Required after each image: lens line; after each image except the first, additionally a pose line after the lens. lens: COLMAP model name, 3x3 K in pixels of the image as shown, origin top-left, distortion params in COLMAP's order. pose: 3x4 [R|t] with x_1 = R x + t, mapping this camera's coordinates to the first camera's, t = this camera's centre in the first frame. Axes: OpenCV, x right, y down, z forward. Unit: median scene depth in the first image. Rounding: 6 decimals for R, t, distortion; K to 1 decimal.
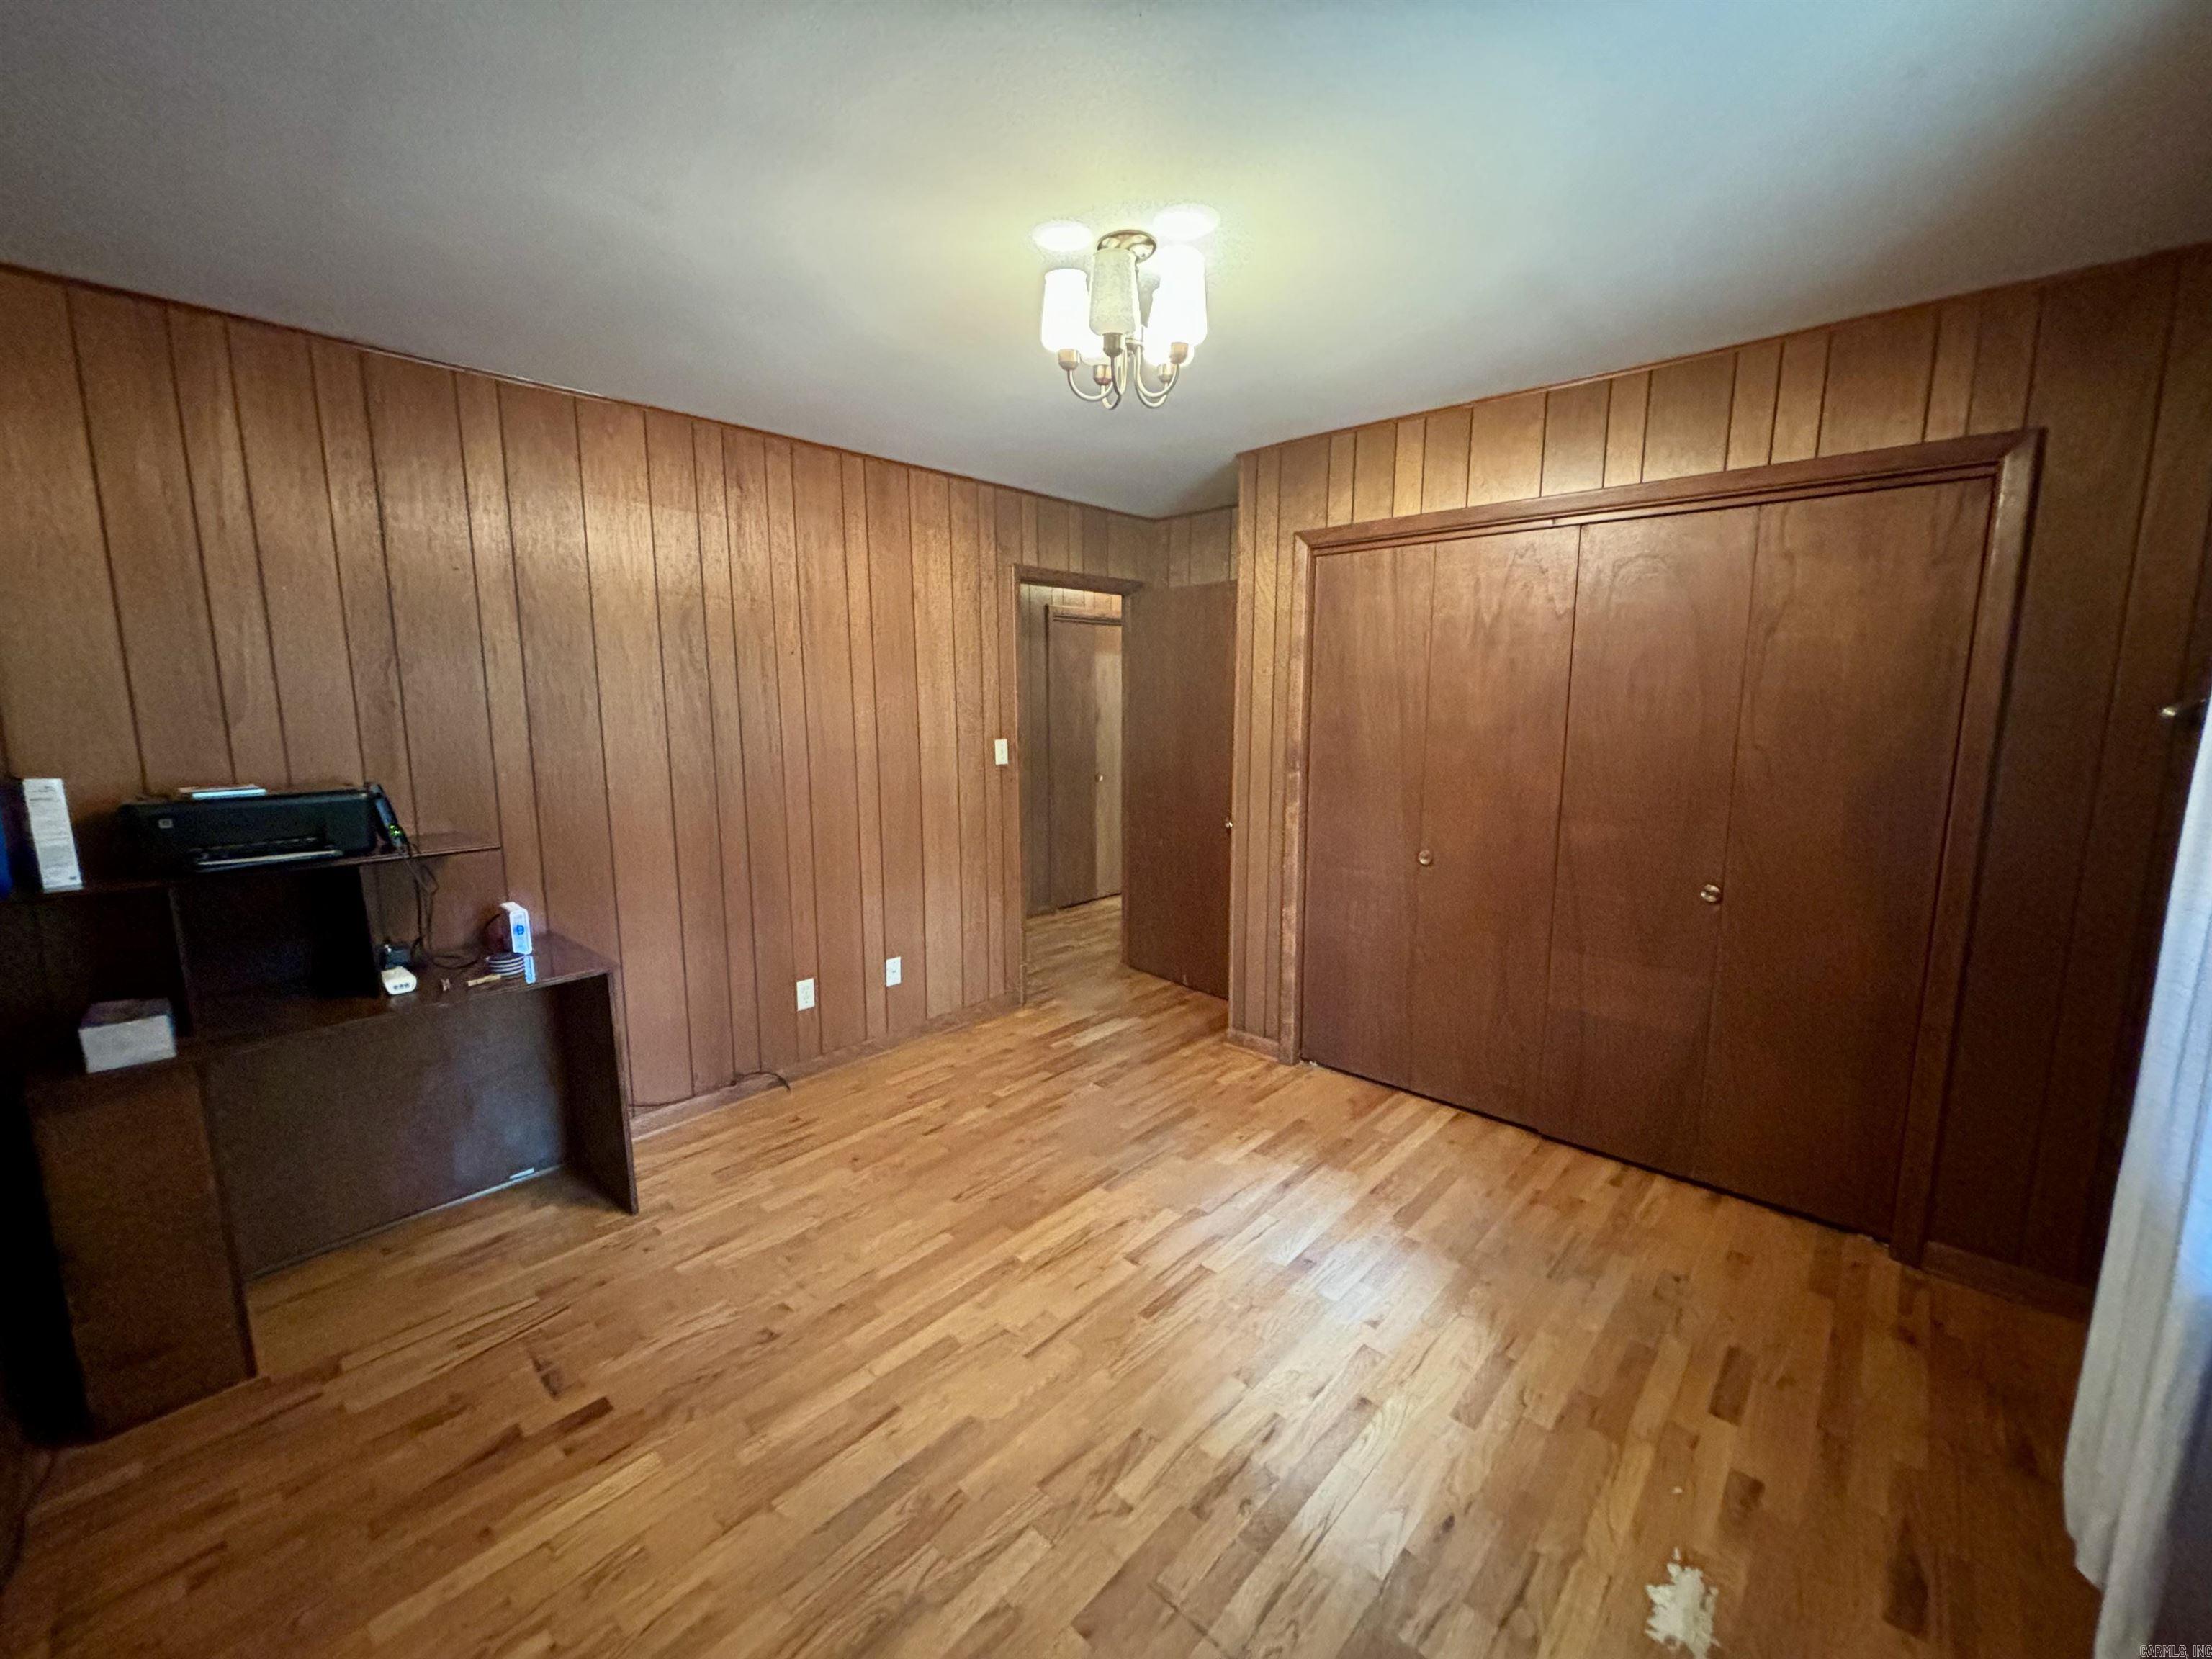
lens RADIAL K [[884.0, 0, 1101.5], [0, 884.0, 830.9], [0, 0, 1]] dist [-0.000025, -0.000003]
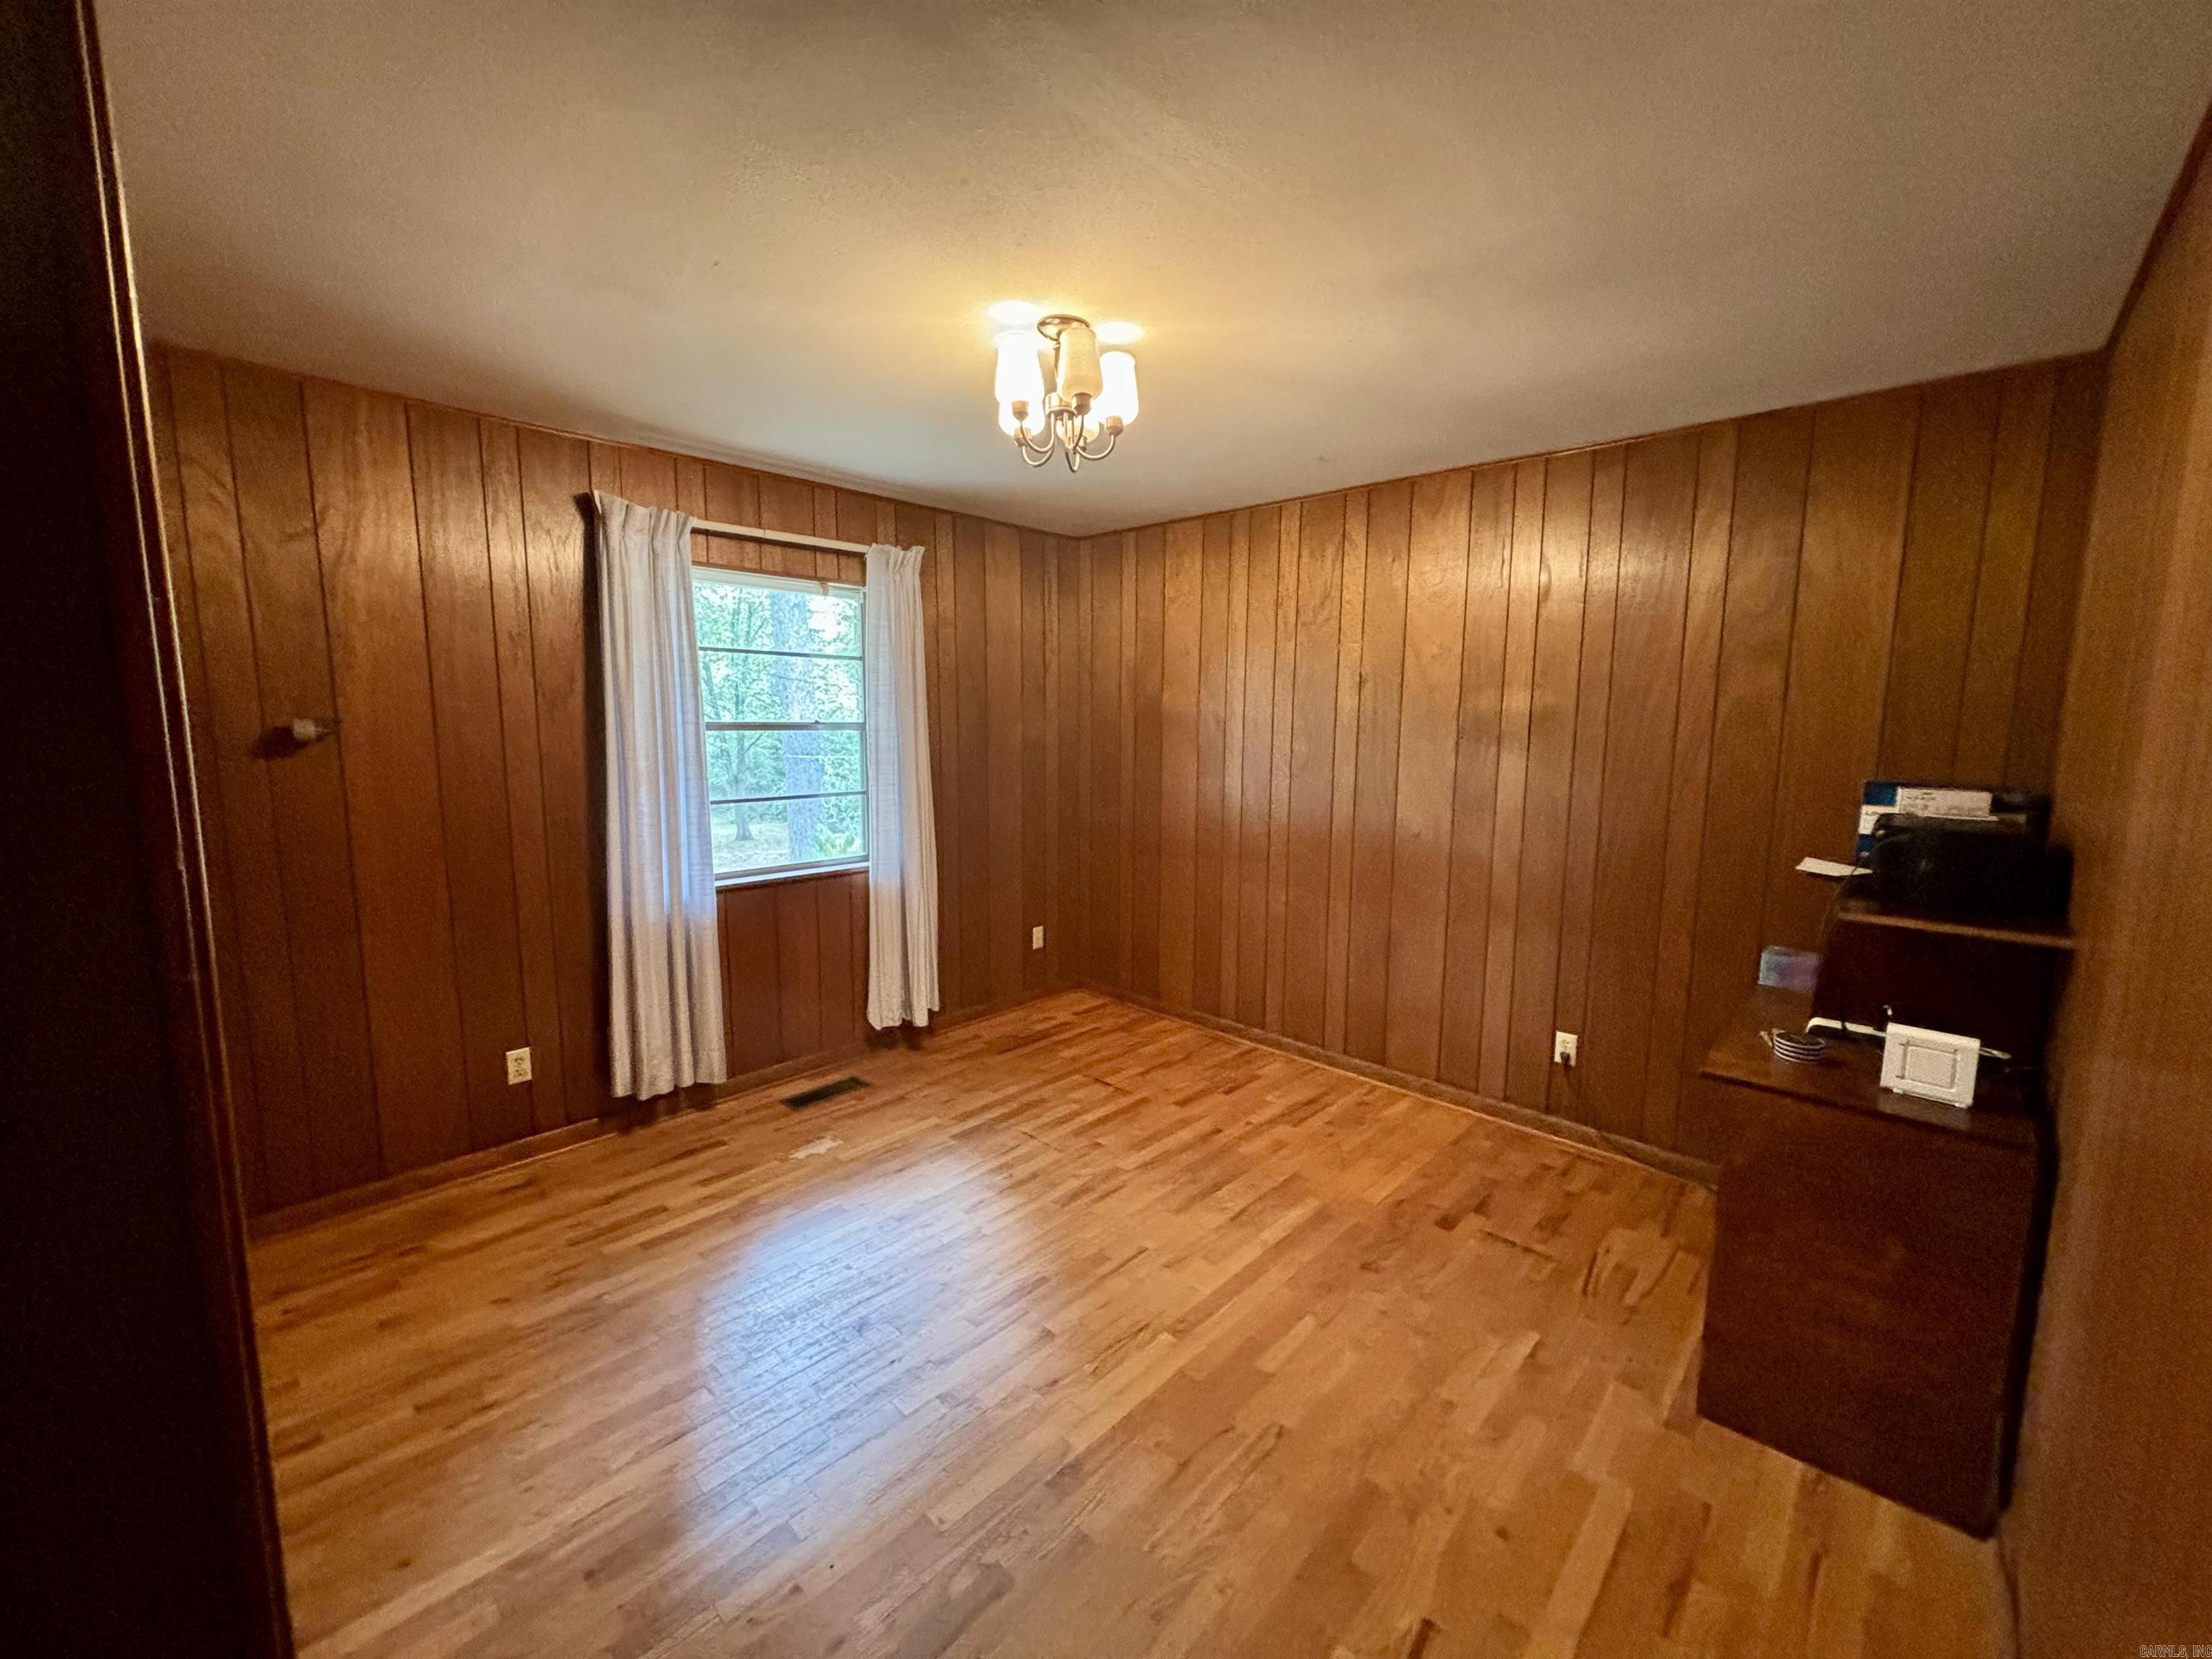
lens RADIAL K [[884.0, 0, 1100.8], [0, 884.0, 827.5], [0, 0, 1]] dist [-0.000025, -0.000003]
pose [[-0.999829, -0.006835, 0.017166, -0.035637], [-0.001870, 0.961728, 0.273998, -0.300636], [-0.018382, 0.273919, -0.961577, 1.928307]]
